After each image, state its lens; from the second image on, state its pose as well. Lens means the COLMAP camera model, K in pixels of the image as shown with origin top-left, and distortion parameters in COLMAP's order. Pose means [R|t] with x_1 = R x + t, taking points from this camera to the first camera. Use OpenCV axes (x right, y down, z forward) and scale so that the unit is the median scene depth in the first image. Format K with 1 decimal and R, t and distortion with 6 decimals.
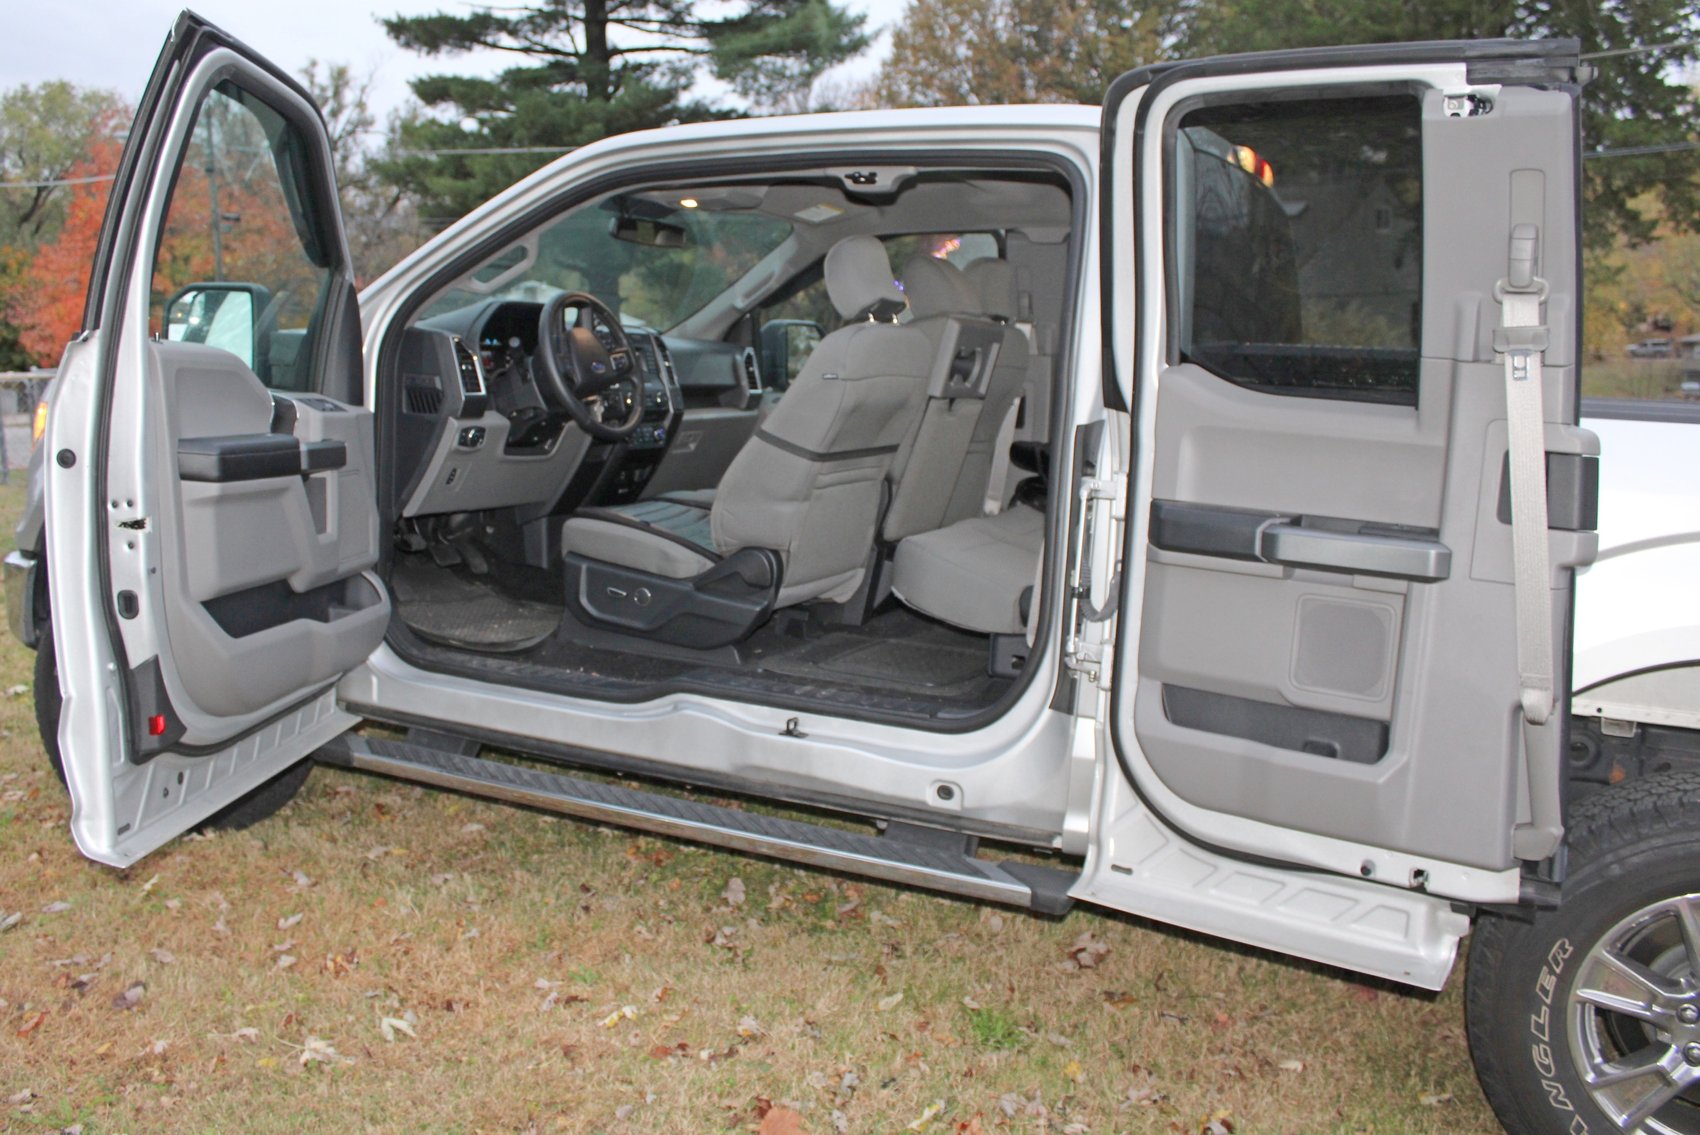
lens RADIAL K [[1396.8, 0, 850.0], [0, 1396.8, 567.5], [0, 0, 1]] dist [-0.102030, 0.009904]
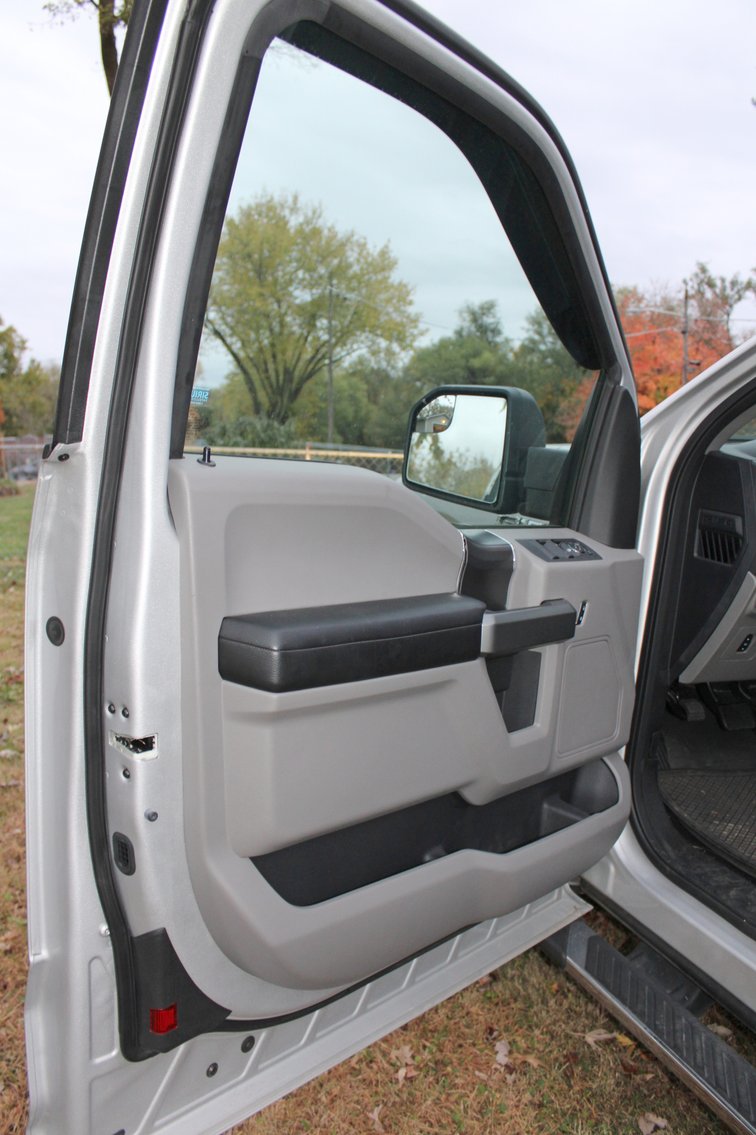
lens RADIAL K [[932.6, 0, 378.0], [0, 932.6, 567.5], [0, 0, 1]] dist [-0.102030, 0.009904]
pose [[0.737835, 0.123037, -0.663673, -0.112246], [-0.143648, 0.989345, 0.023712, -0.098038], [0.659519, 0.077839, 0.747647, 0.514815]]
